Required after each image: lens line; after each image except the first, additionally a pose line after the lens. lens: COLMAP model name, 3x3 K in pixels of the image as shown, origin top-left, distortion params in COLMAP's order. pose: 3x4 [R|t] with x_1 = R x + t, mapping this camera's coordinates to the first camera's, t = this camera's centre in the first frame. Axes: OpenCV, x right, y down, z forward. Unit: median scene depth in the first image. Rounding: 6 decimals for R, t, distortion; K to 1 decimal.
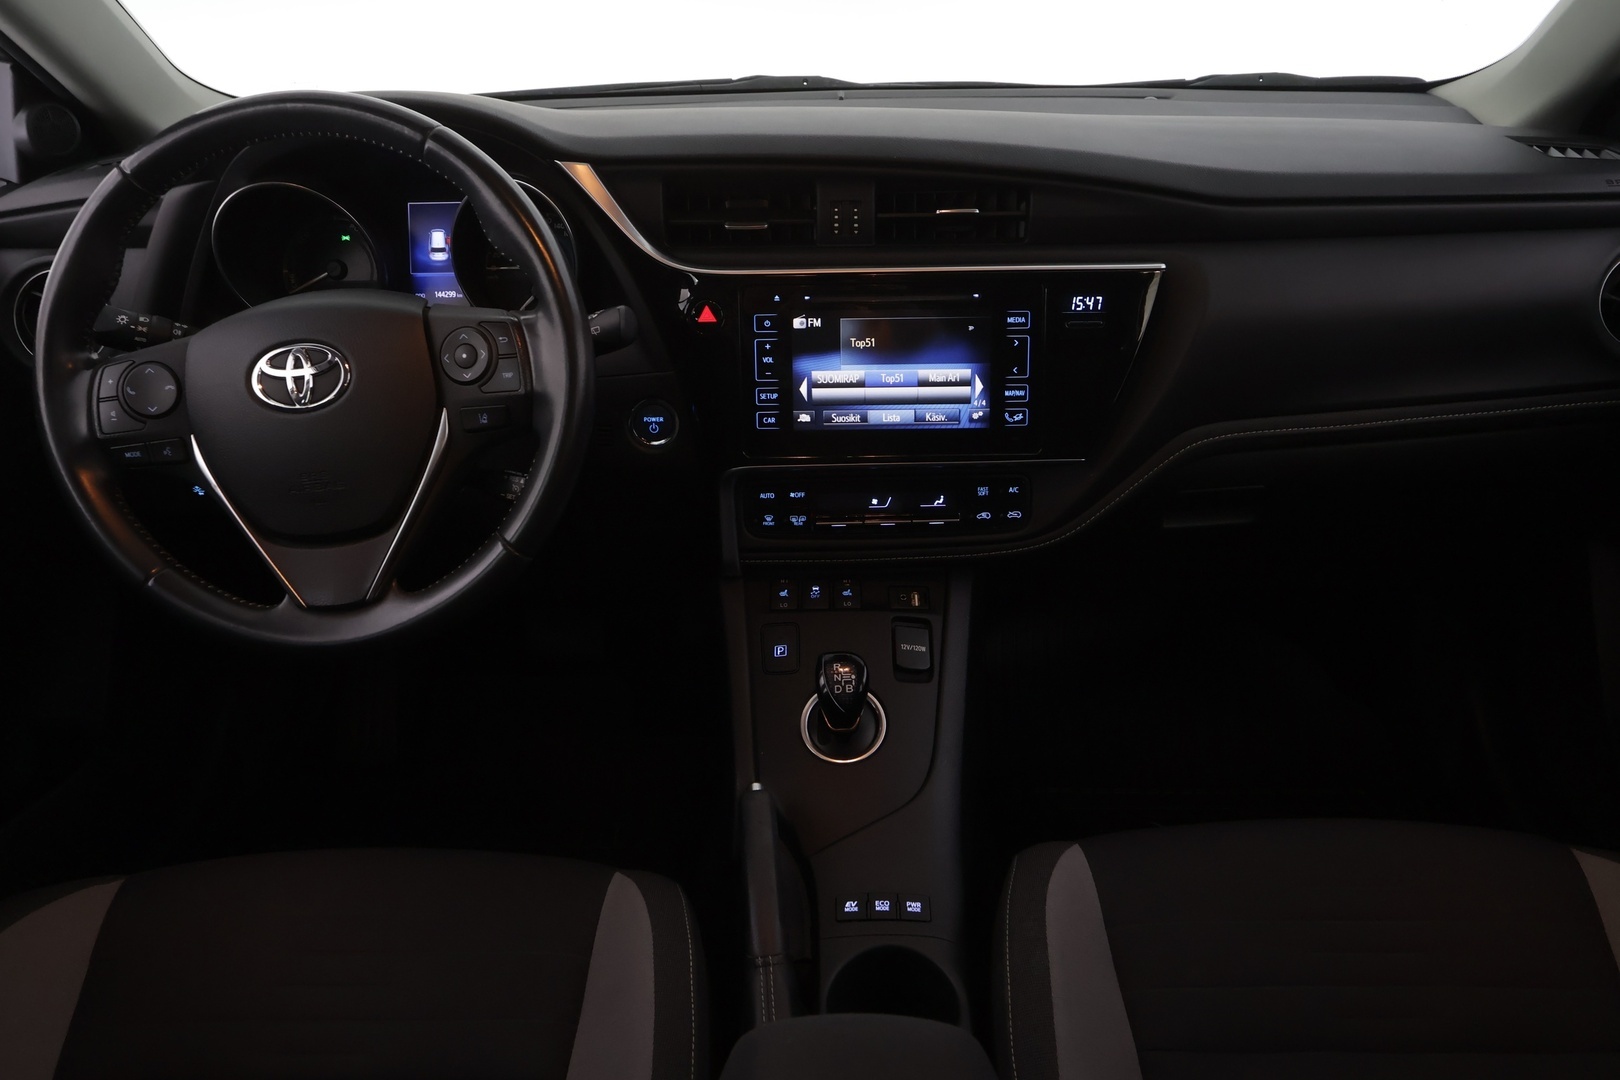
lens RADIAL K [[1286.7, 0, 815.9], [0, 1286.7, 547.2], [0, 0, 1]] dist [-0.000465, 0.010592]
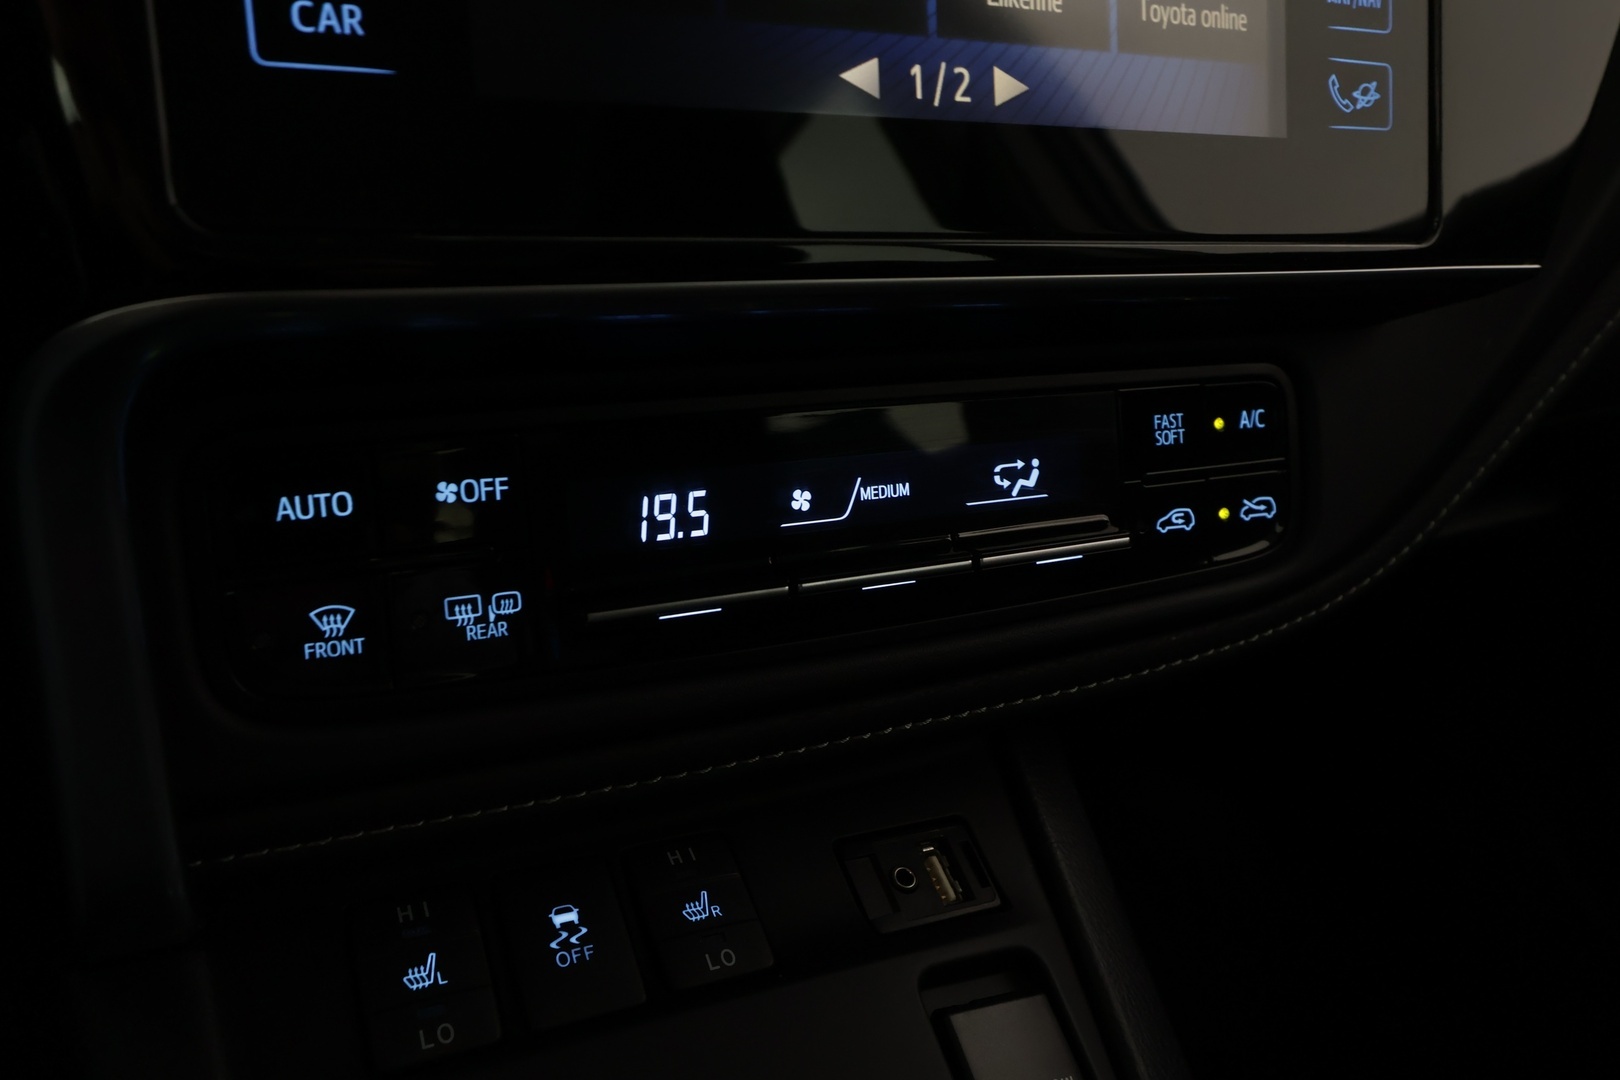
lens RADIAL K [[1286.7, 0, 817.8], [0, 1286.7, 542.6], [0, 0, 1]] dist [-0.000465, 0.010592]
pose [[0.890964, -0.086017, 0.445852, -0.061300], [0.143221, 0.985007, -0.096169, -0.005116], [-0.430895, 0.149538, 0.889926, 0.847410]]
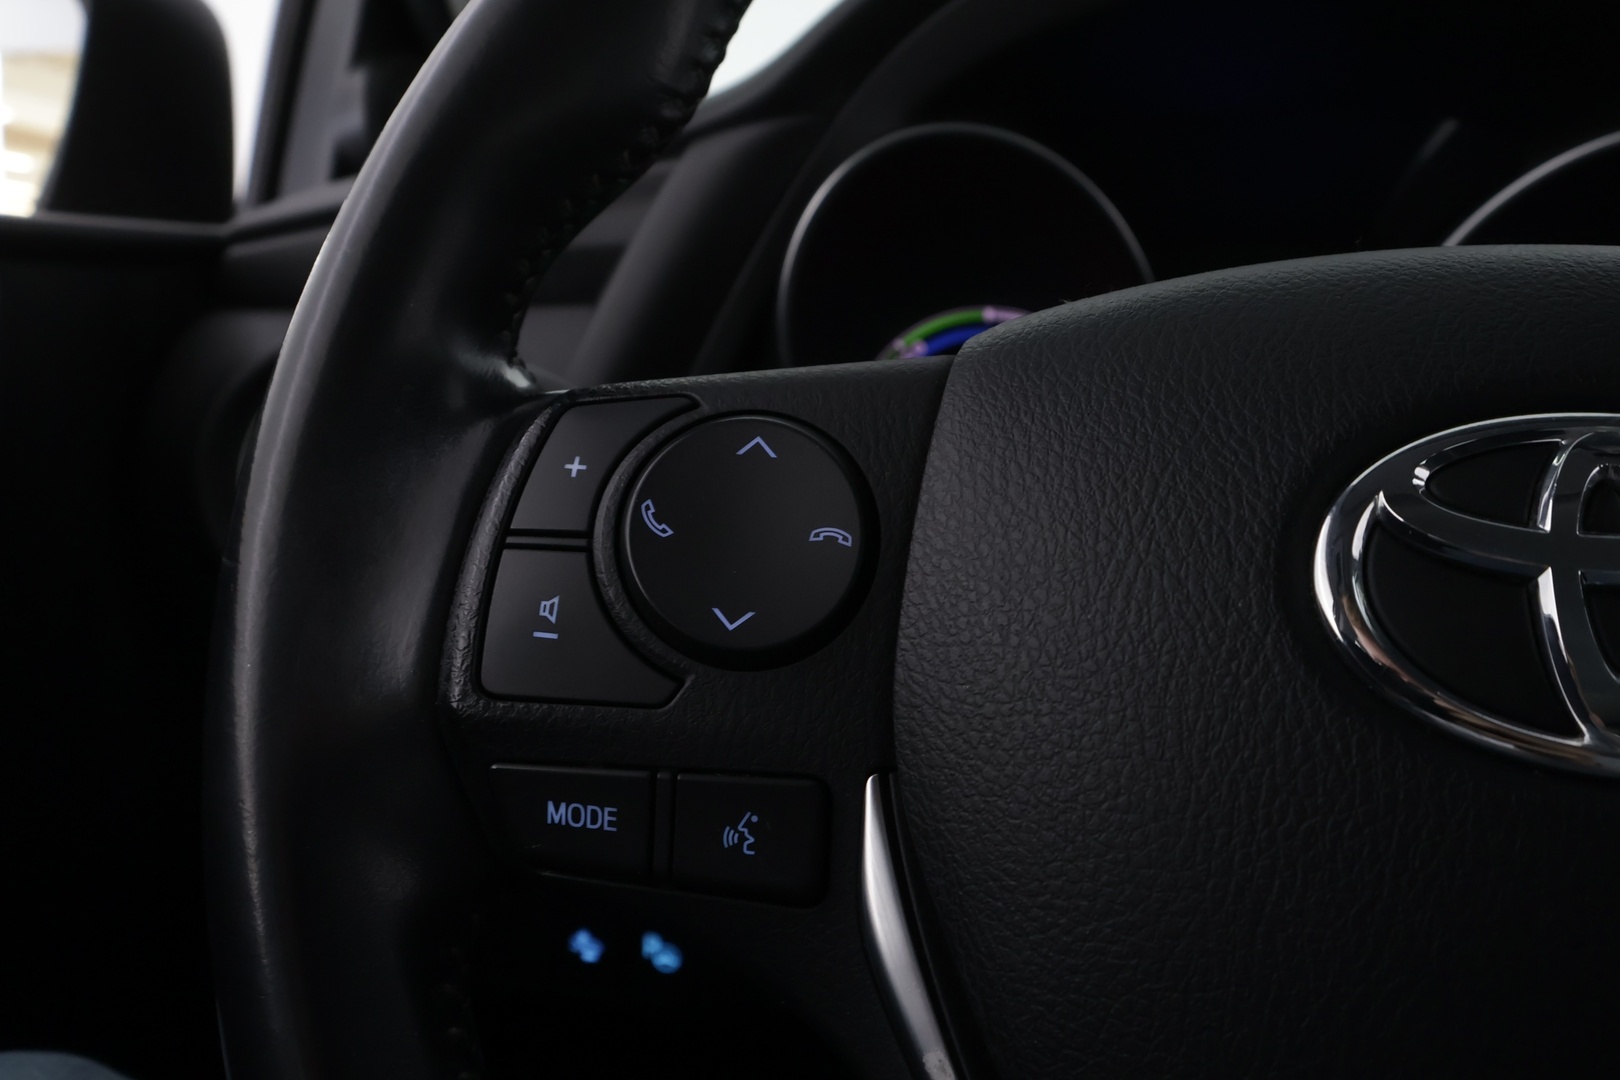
lens RADIAL K [[1286.7, 0, 782.1], [0, 1286.7, 566.1], [0, 0, 1]] dist [-0.000465, 0.010592]
pose [[0.969330, 0.164130, -0.182924, -0.405672], [-0.209241, 0.941563, -0.263965, -0.053791], [0.128910, 0.294144, 0.947028, 0.691301]]
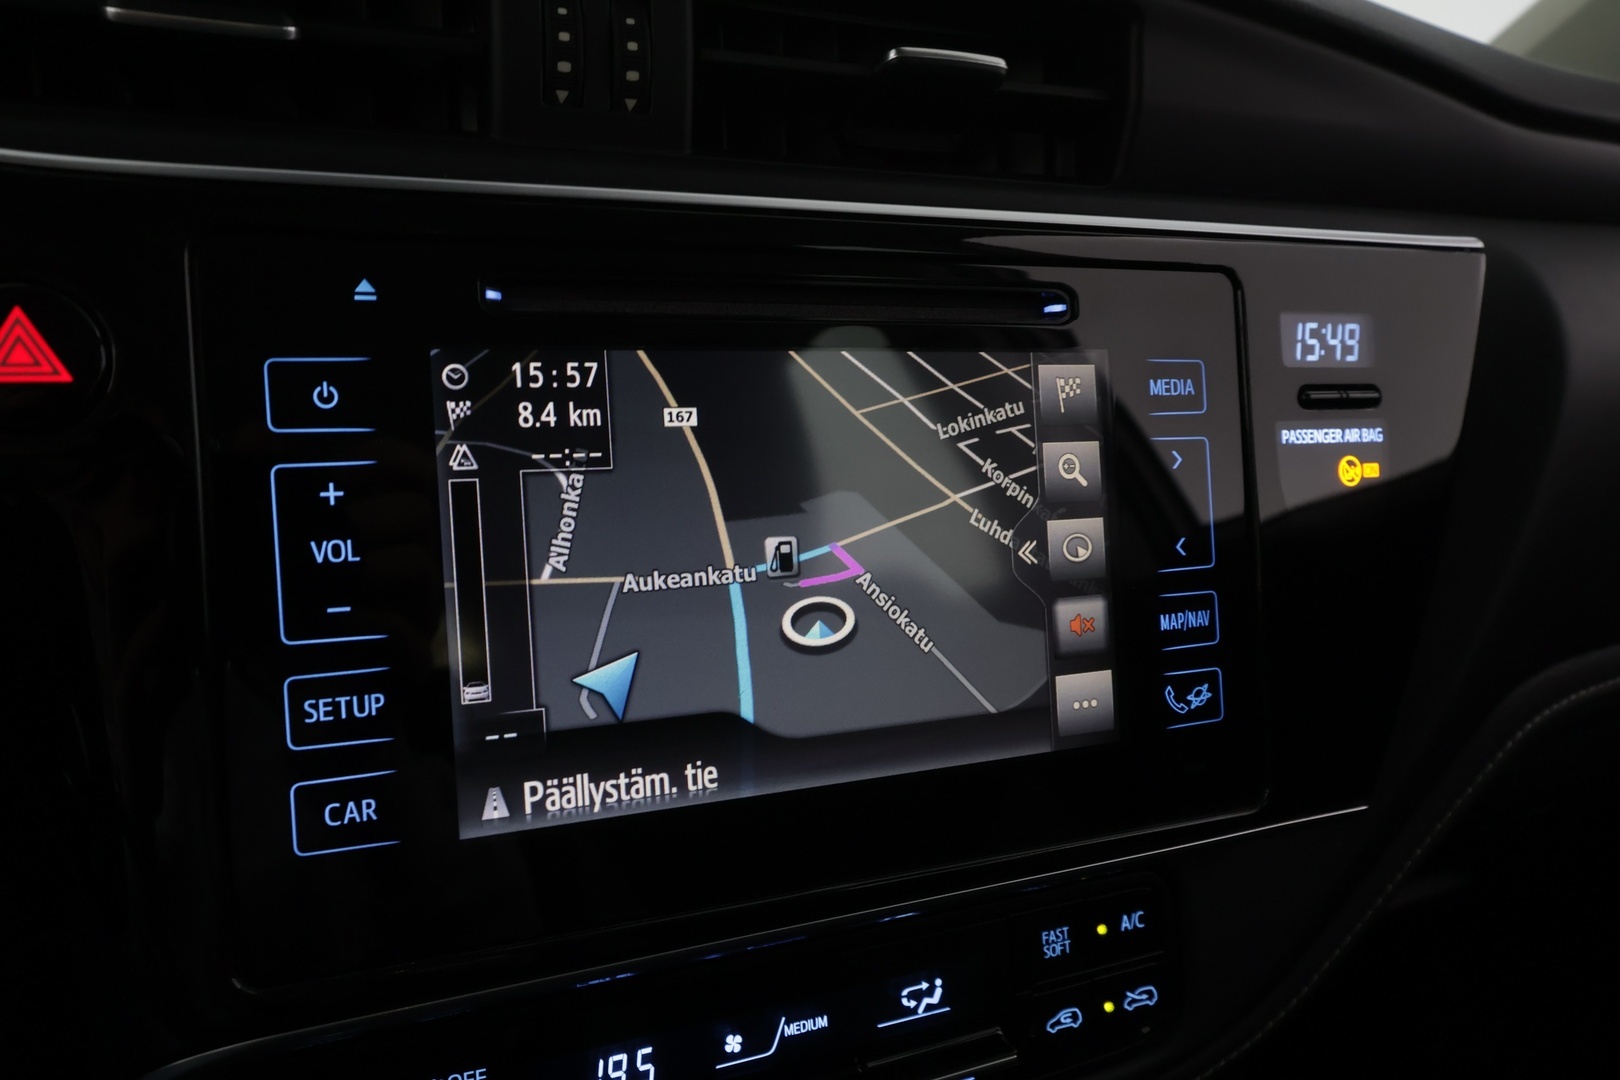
lens RADIAL K [[1286.7, 0, 815.0], [0, 1286.7, 536.5], [0, 0, 1]] dist [-0.000465, 0.010592]
pose [[0.904075, -0.041407, 0.425363, -0.057901], [0.140164, 0.968973, -0.203581, -0.089692], [-0.403736, 0.243673, 0.881828, 0.766925]]
